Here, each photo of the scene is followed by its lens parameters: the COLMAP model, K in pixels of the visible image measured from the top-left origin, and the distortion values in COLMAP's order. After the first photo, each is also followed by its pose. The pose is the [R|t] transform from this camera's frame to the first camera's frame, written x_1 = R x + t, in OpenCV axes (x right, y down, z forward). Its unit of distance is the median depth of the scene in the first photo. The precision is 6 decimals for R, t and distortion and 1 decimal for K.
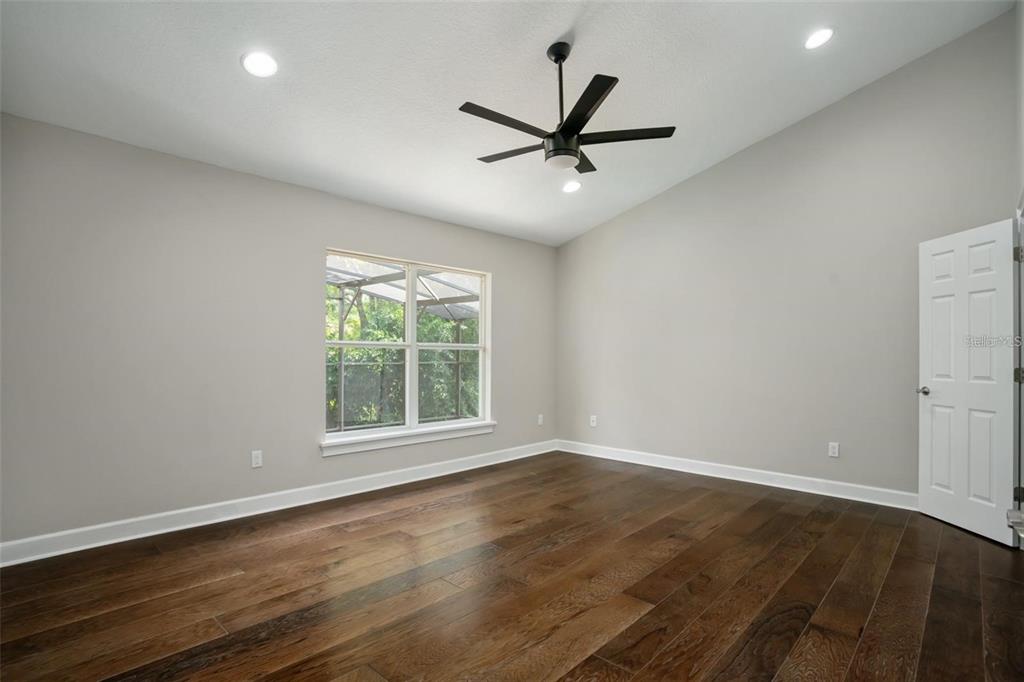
lens RADIAL K [[531.7, 0, 510.2], [0, 531.7, 351.3], [0, 0, 1]] dist [-0.001847, -0.000194]
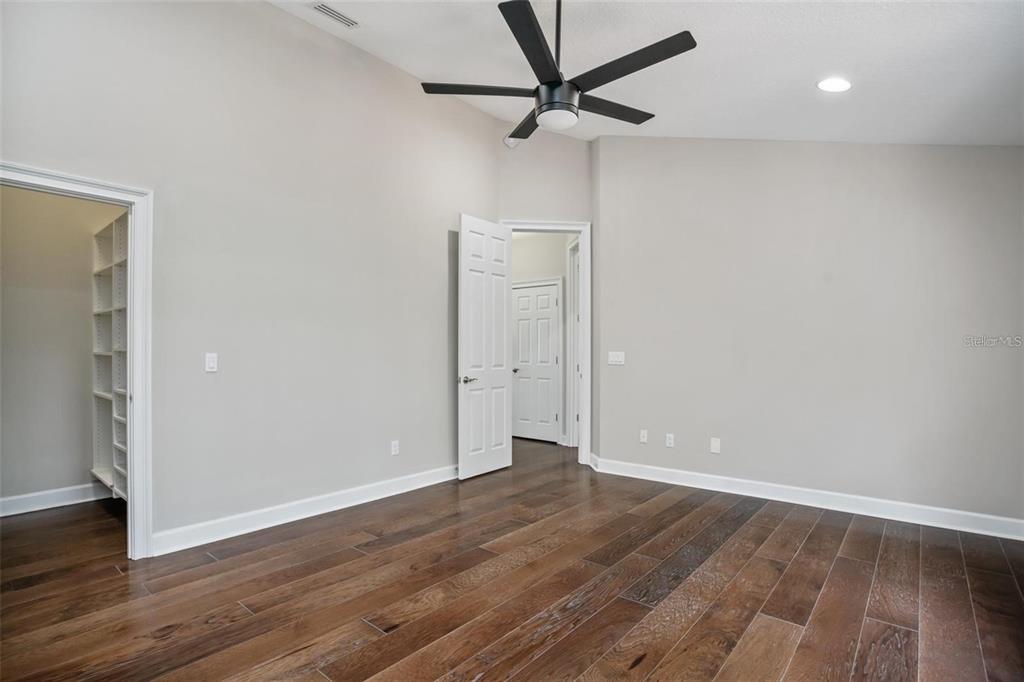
lens RADIAL K [[531.7, 0, 510.2], [0, 531.7, 351.3], [0, 0, 1]] dist [-0.001847, -0.000194]
pose [[-0.998791, -0.010707, -0.047988, 0.211583], [-0.010532, 0.999937, -0.003899, 0.004000], [0.048027, -0.003388, -0.998840, 1.848713]]
